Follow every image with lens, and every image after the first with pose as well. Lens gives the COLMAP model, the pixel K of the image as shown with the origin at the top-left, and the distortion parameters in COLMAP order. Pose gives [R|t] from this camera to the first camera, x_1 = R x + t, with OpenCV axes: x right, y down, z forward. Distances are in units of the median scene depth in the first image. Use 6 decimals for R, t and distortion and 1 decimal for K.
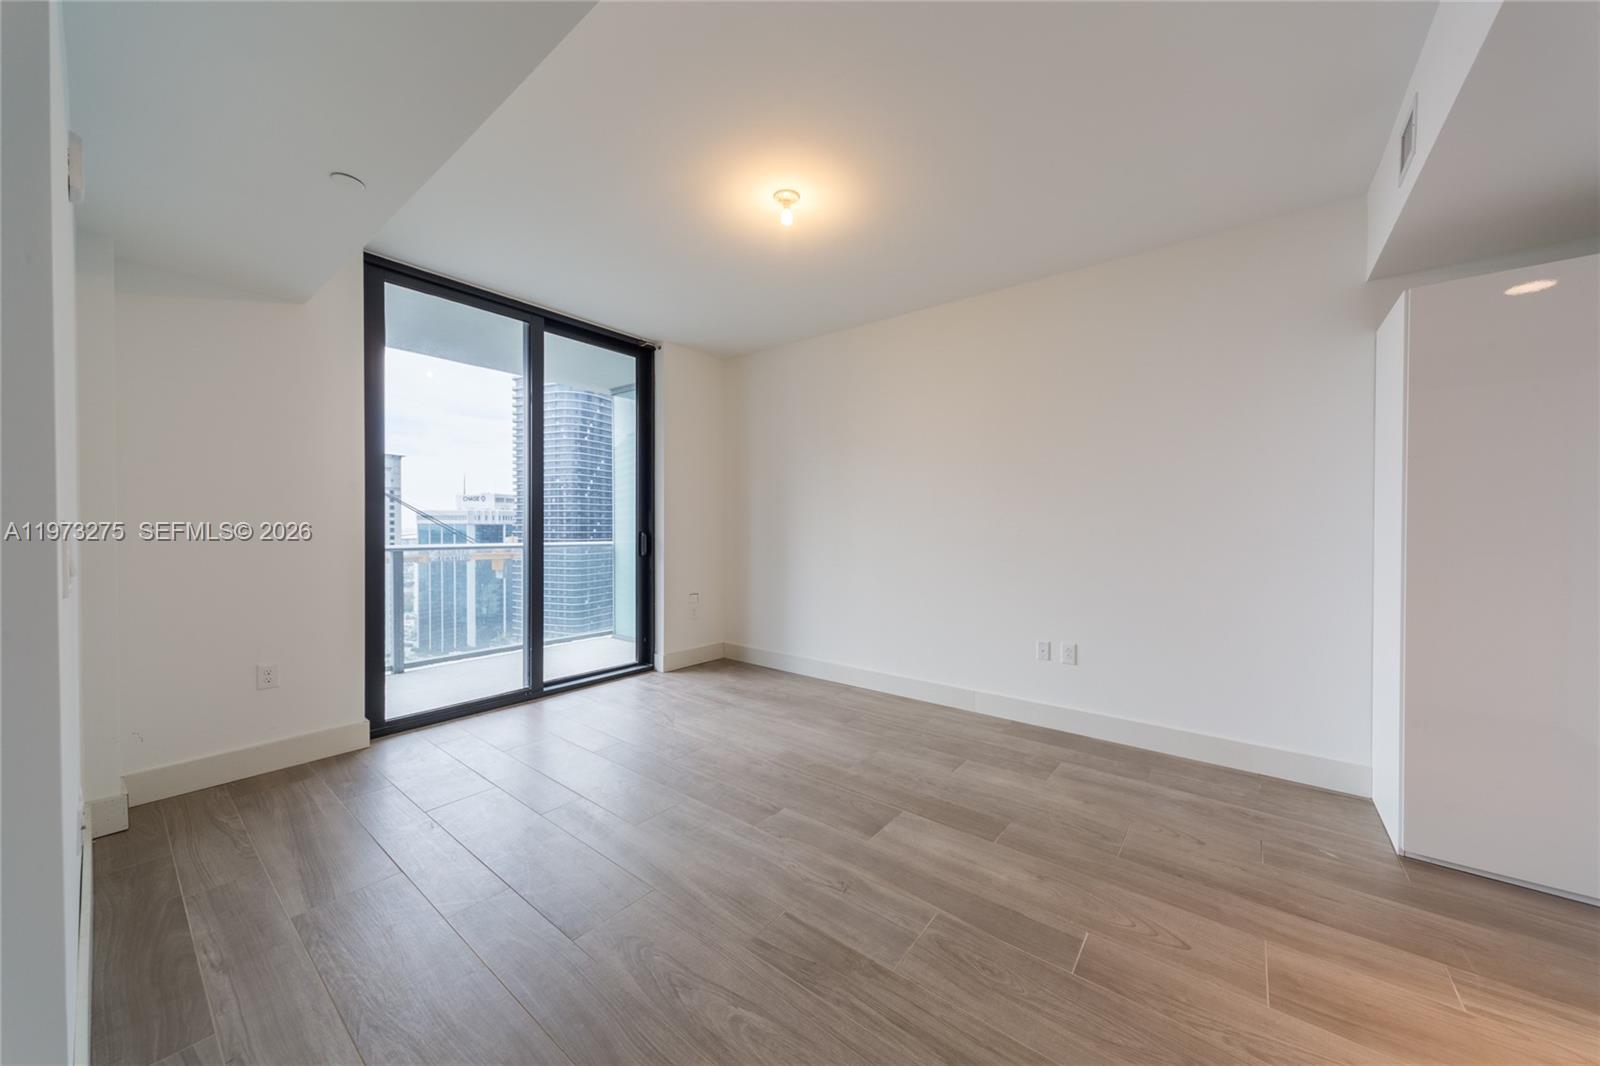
lens RADIAL K [[564.8, 0, 800.0], [0, 564.8, 533.0], [0, 0, 1]] dist [-0.000762, -0.000114]
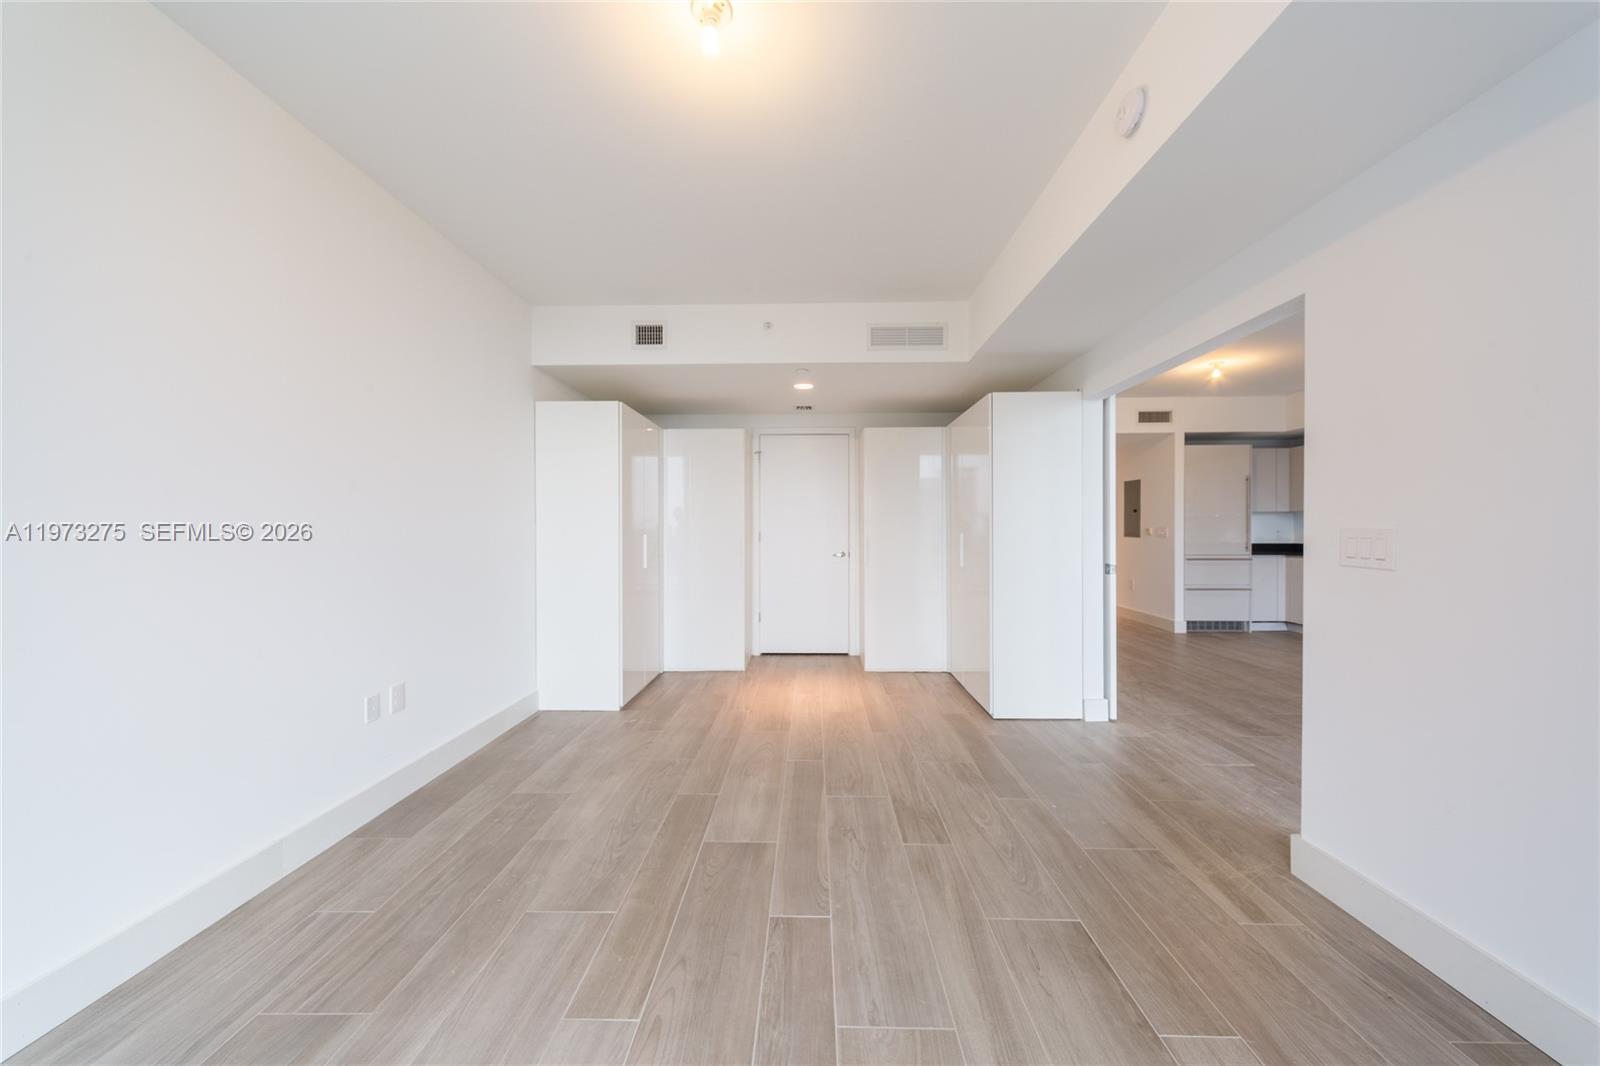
lens RADIAL K [[564.8, 0, 800.0], [0, 564.8, 533.0], [0, 0, 1]] dist [-0.000762, -0.000114]
pose [[-0.611629, -0.007664, 0.791108, -0.653798], [0.011970, 0.999749, 0.018940, -0.025516], [-0.791054, 0.021053, -0.611383, 1.463645]]
